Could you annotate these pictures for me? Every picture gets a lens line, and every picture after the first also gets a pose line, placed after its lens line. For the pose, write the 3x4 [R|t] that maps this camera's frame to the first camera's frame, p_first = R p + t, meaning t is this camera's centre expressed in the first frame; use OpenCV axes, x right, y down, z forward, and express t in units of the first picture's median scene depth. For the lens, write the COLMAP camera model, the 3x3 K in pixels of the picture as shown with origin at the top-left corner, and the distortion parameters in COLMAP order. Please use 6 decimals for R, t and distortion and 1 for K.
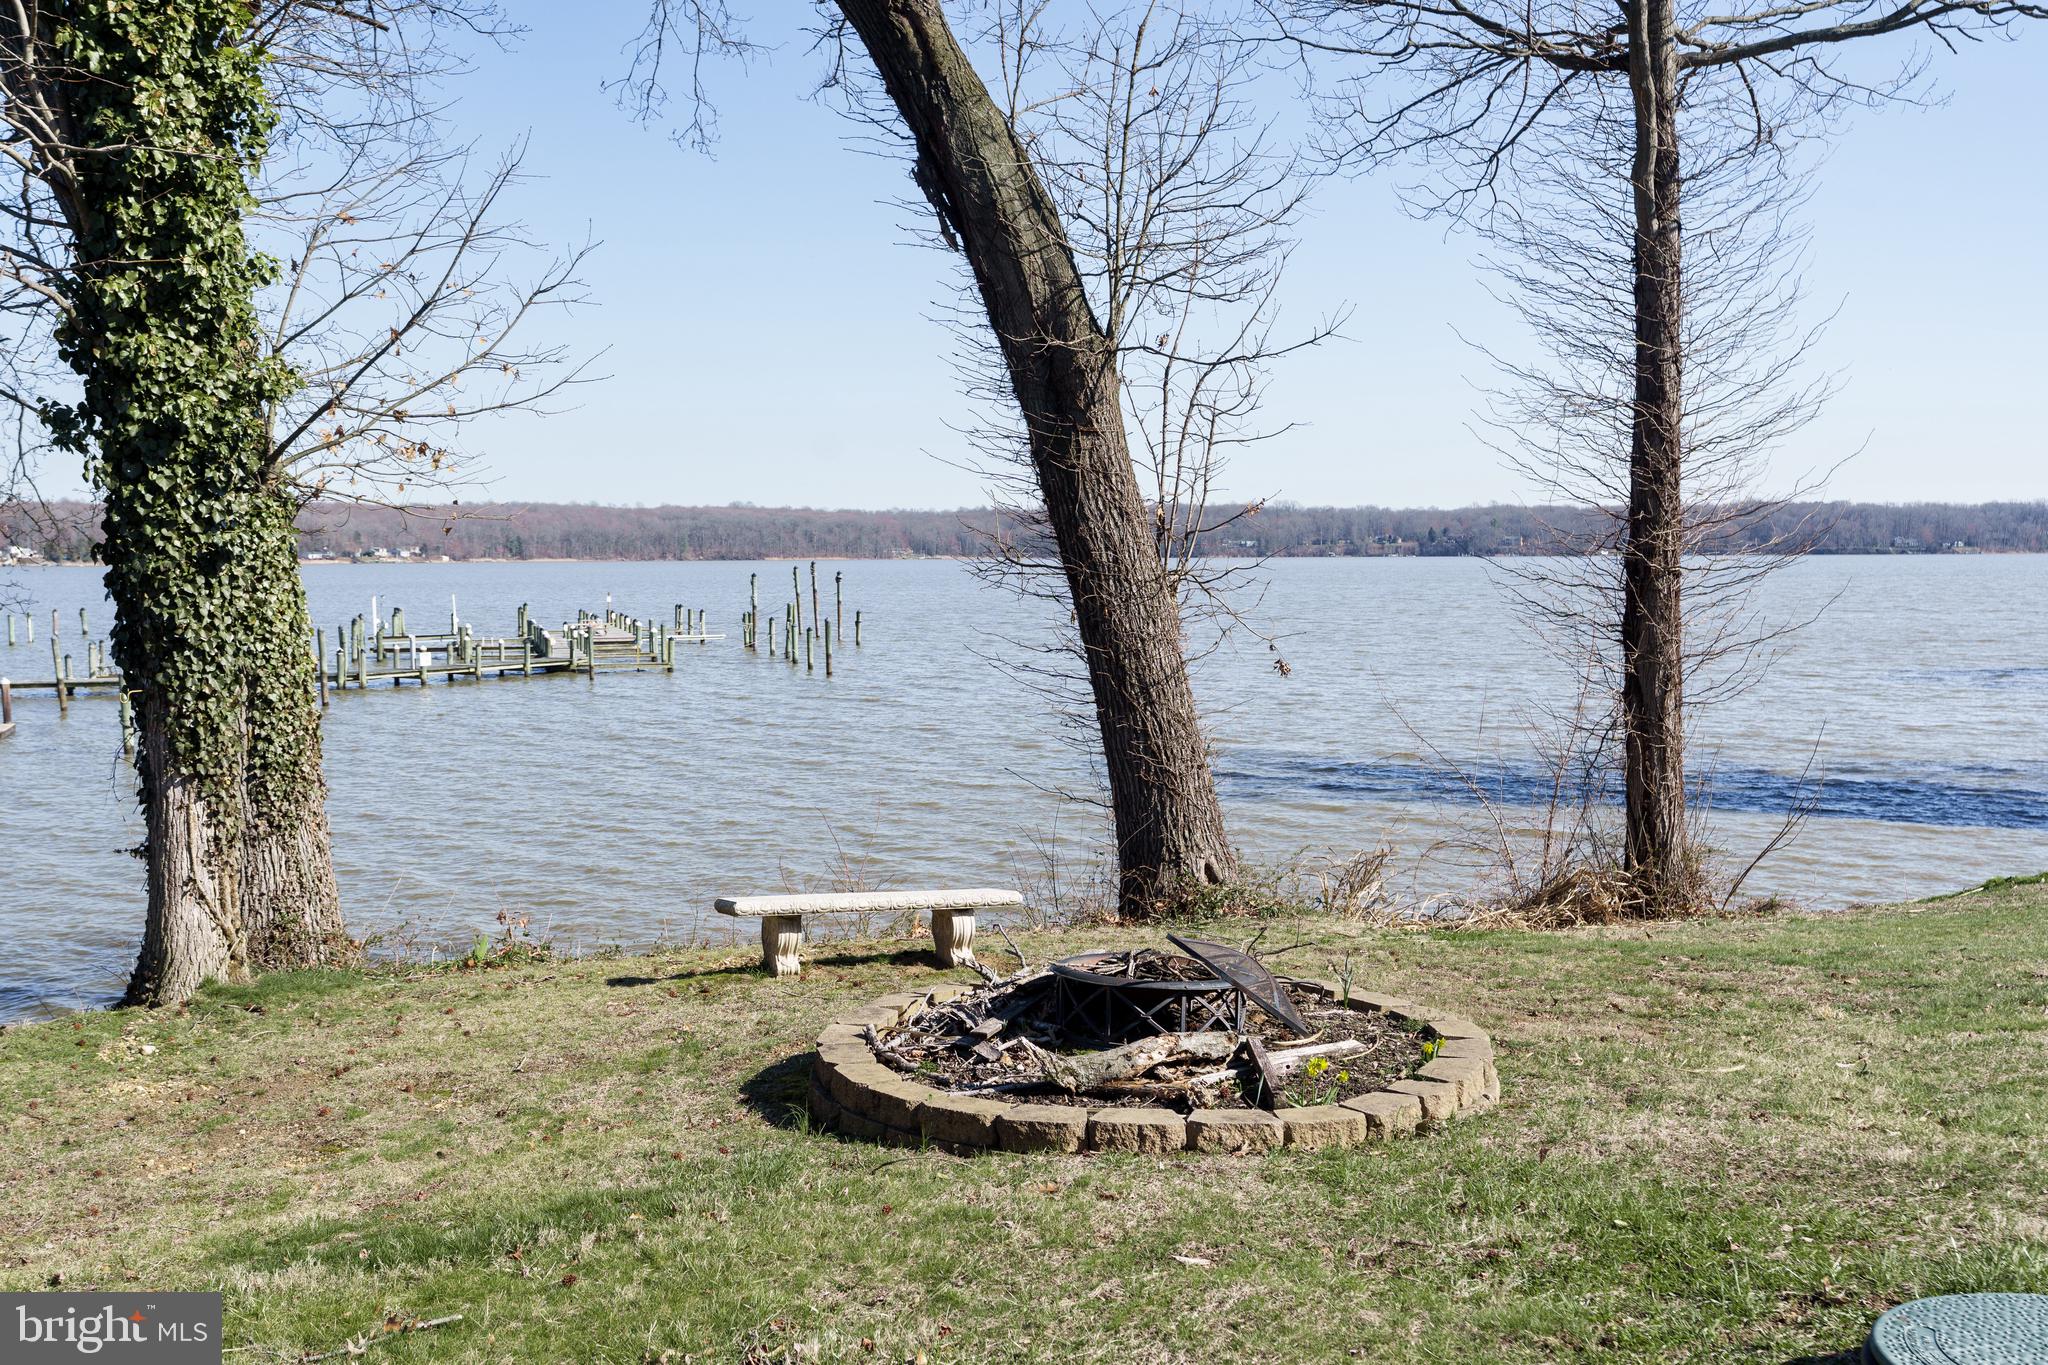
lens RADIAL K [[1970.8, 0, 984.6], [0, 1970.8, 659.0], [0, 0, 1]] dist [0.055765, 0.000000]
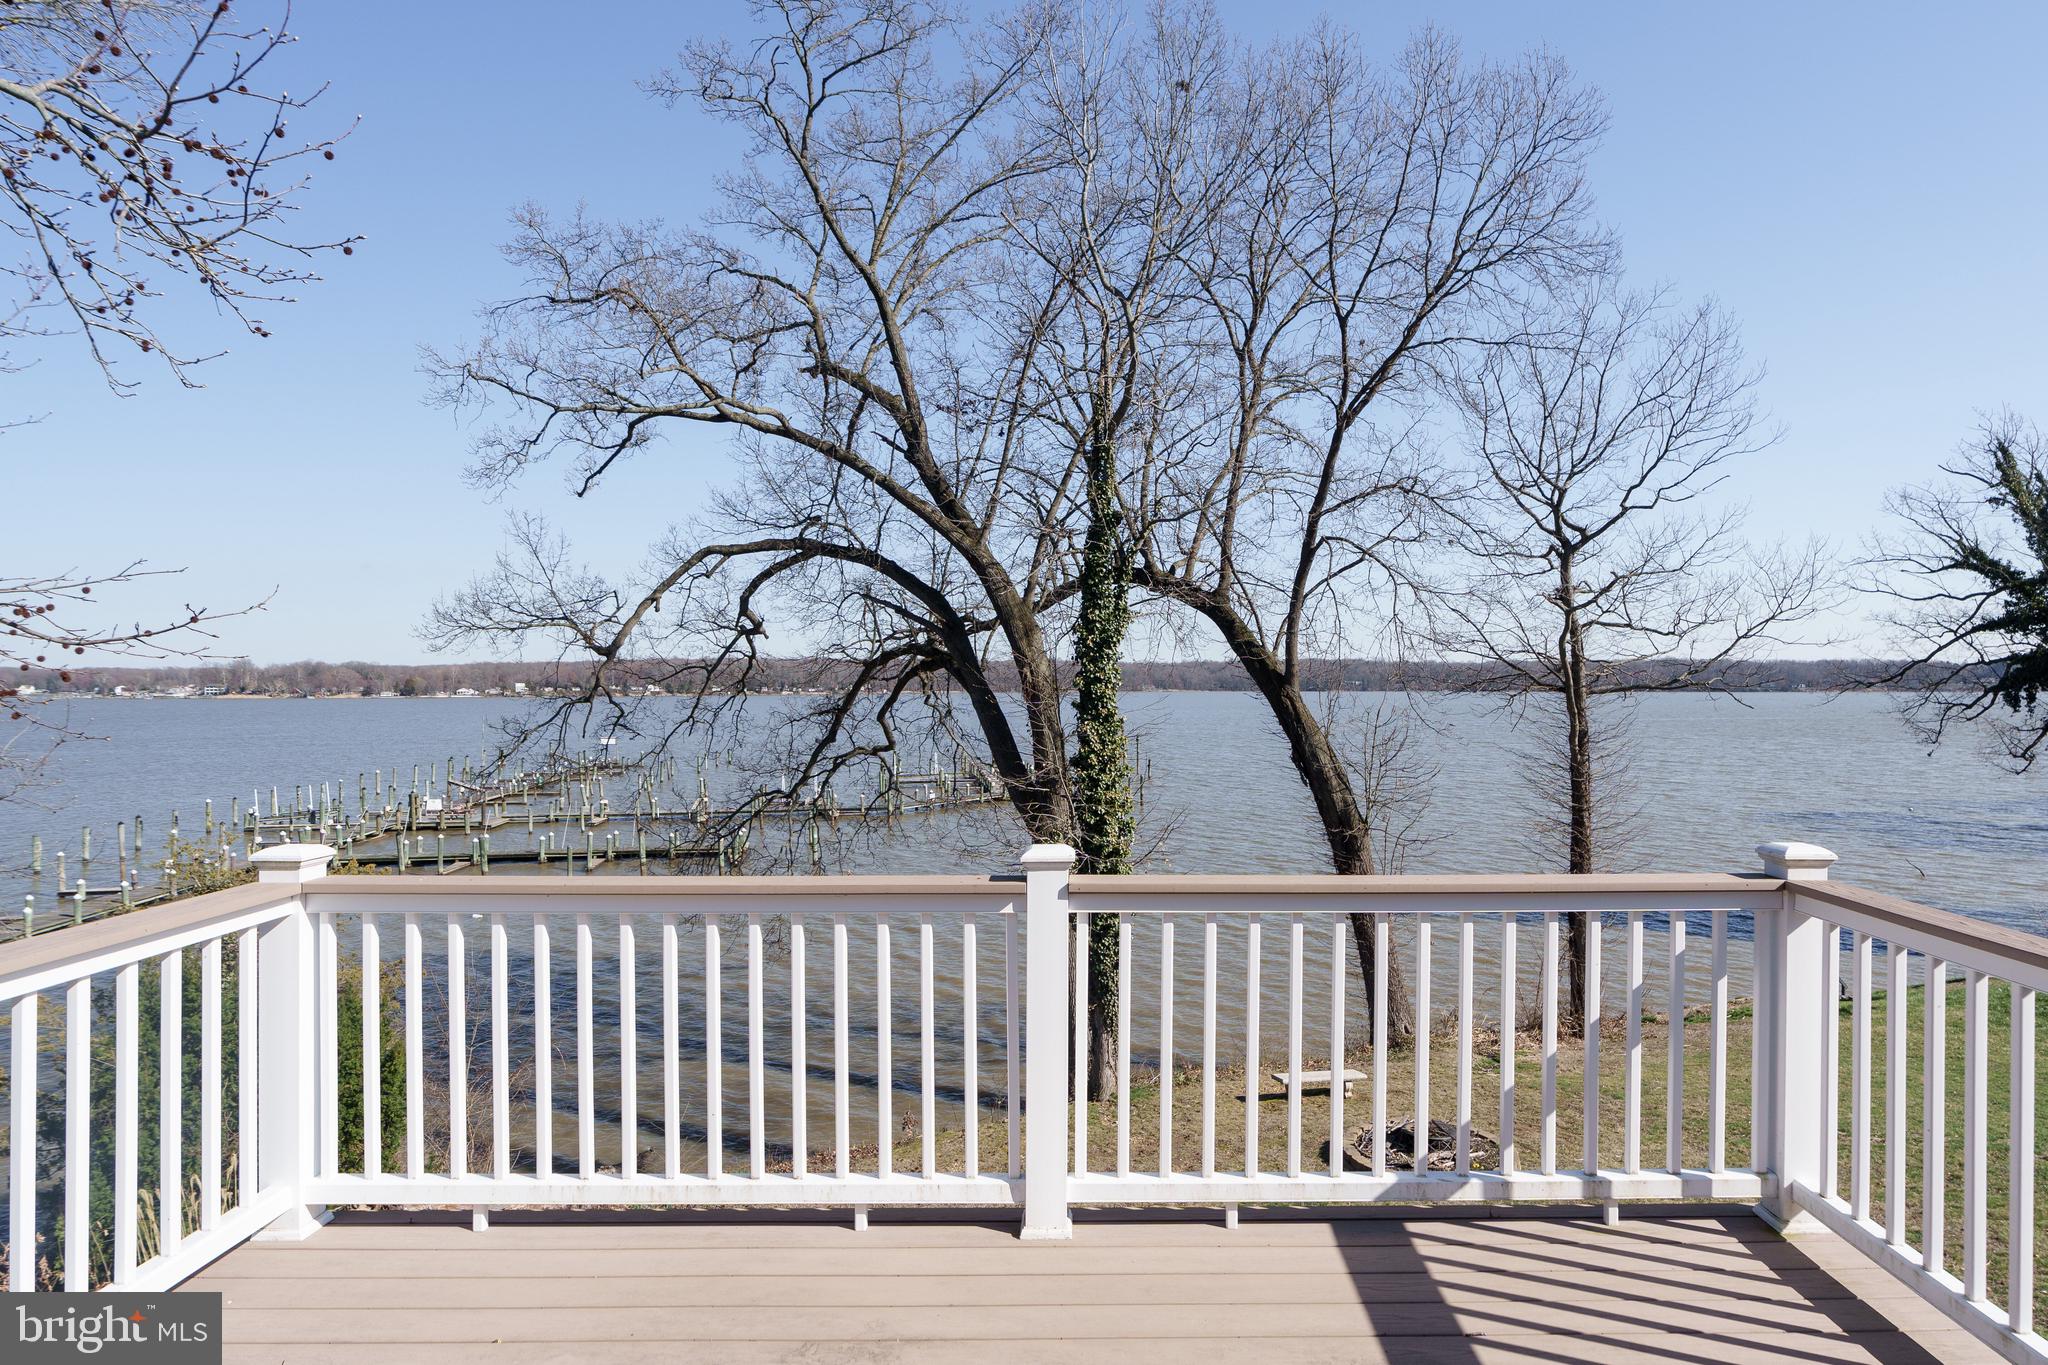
lens RADIAL K [[1194.6, 0, 1104.2], [0, 1194.6, 681.8], [0, 0, 1]] dist [-0.003267, -0.000254]
pose [[0.996908, 0.005852, -0.078358, -0.168384], [-0.009998, 0.998565, -0.052618, -0.271578], [0.077938, 0.053239, 0.995536, -0.655651]]
